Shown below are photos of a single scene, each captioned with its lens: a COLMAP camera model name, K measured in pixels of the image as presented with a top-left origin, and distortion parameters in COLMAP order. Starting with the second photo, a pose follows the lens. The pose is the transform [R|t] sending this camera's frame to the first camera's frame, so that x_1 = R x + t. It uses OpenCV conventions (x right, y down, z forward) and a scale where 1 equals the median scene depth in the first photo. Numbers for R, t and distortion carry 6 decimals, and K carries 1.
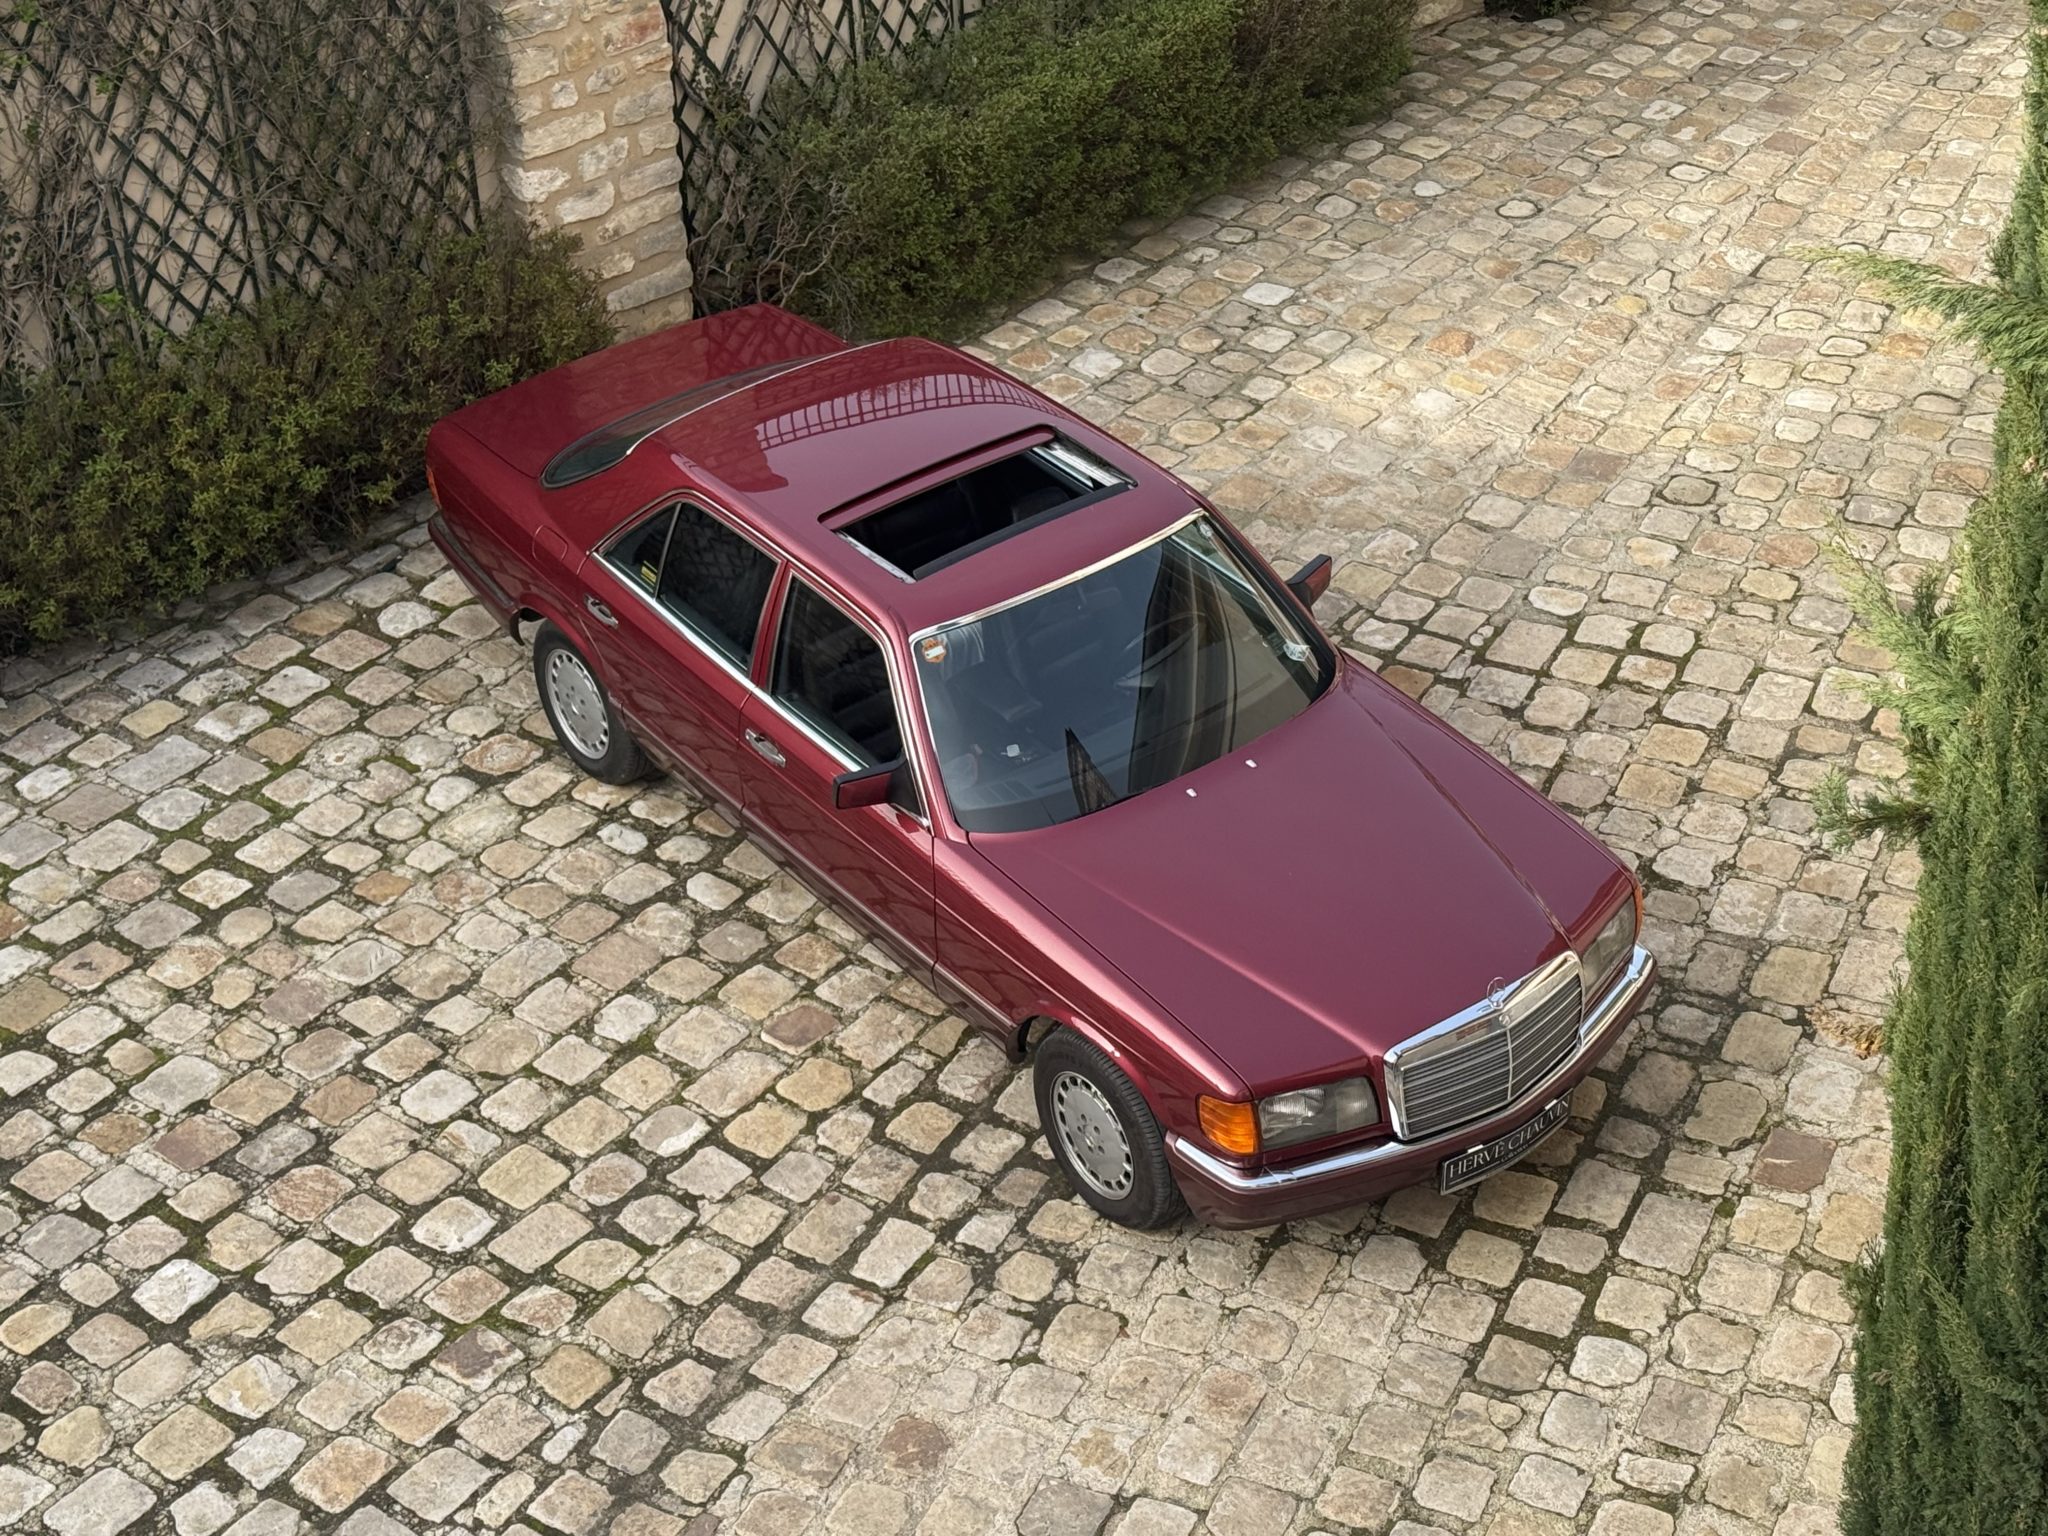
lens RADIAL K [[3400.5, 0, 1092.7], [0, 3400.5, 731.3], [0, 0, 1]] dist [0.103239, 0.000000]
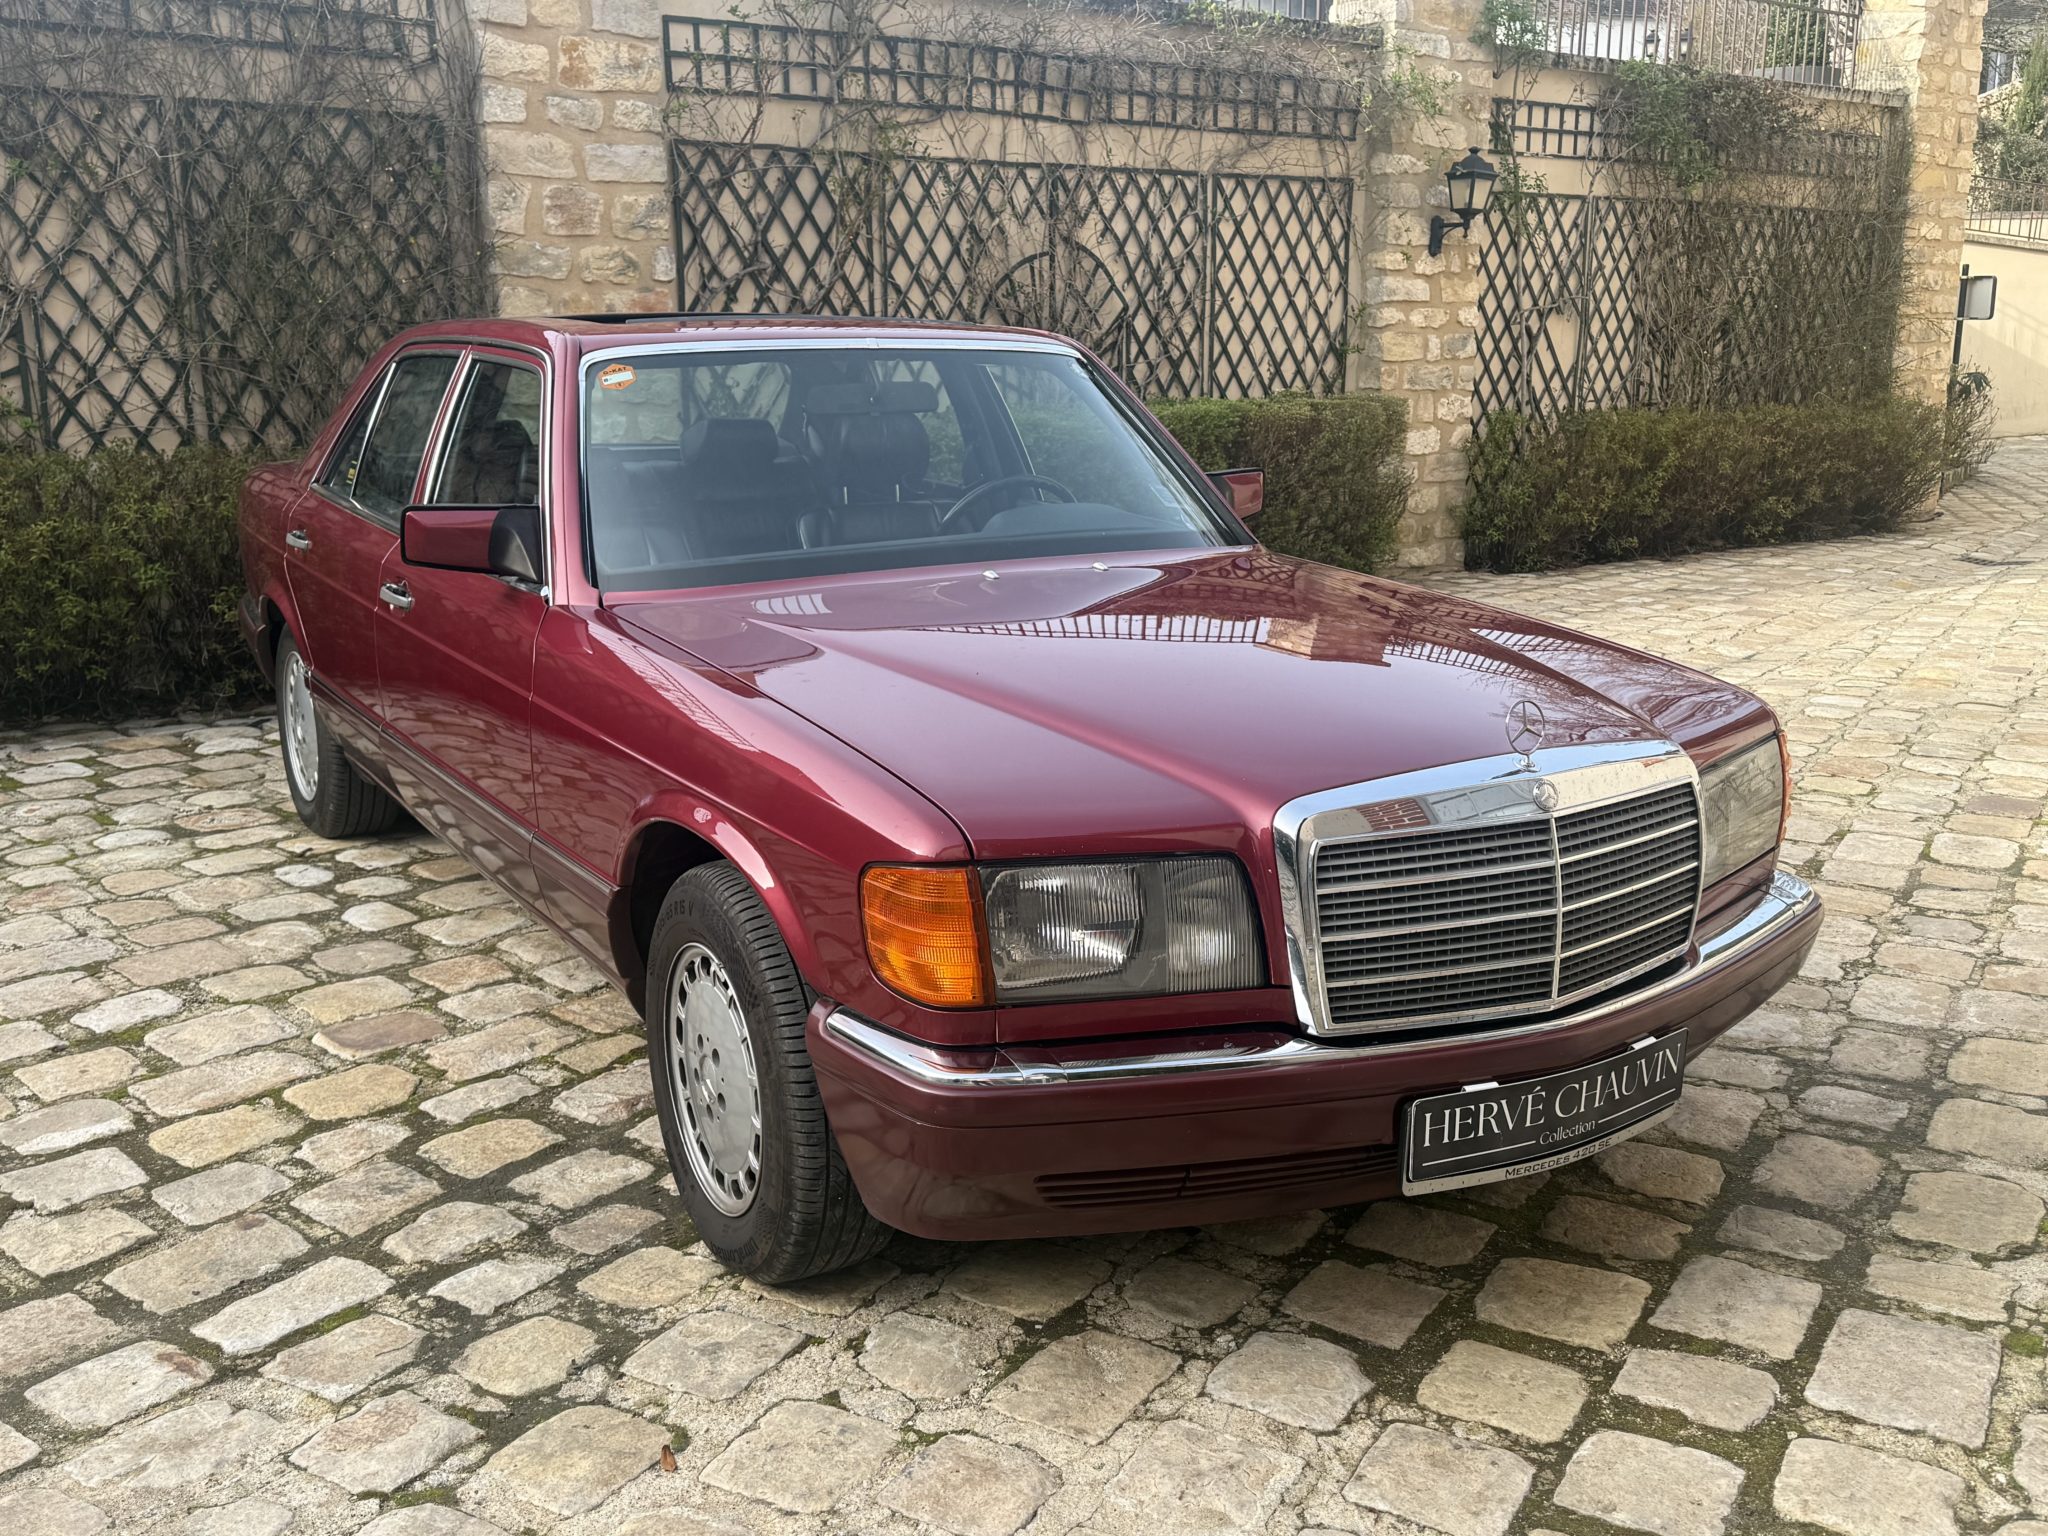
lens RADIAL K [[1922.8, 0, 1036.0], [0, 1922.8, 750.3], [0, 0, 1]] dist [0.027878, 0.000000]
pose [[0.992917, 0.041540, -0.111308, 0.074185], [-0.080402, 0.924691, -0.372132, 0.167591], [0.087467, 0.378446, 0.921482, 0.687565]]
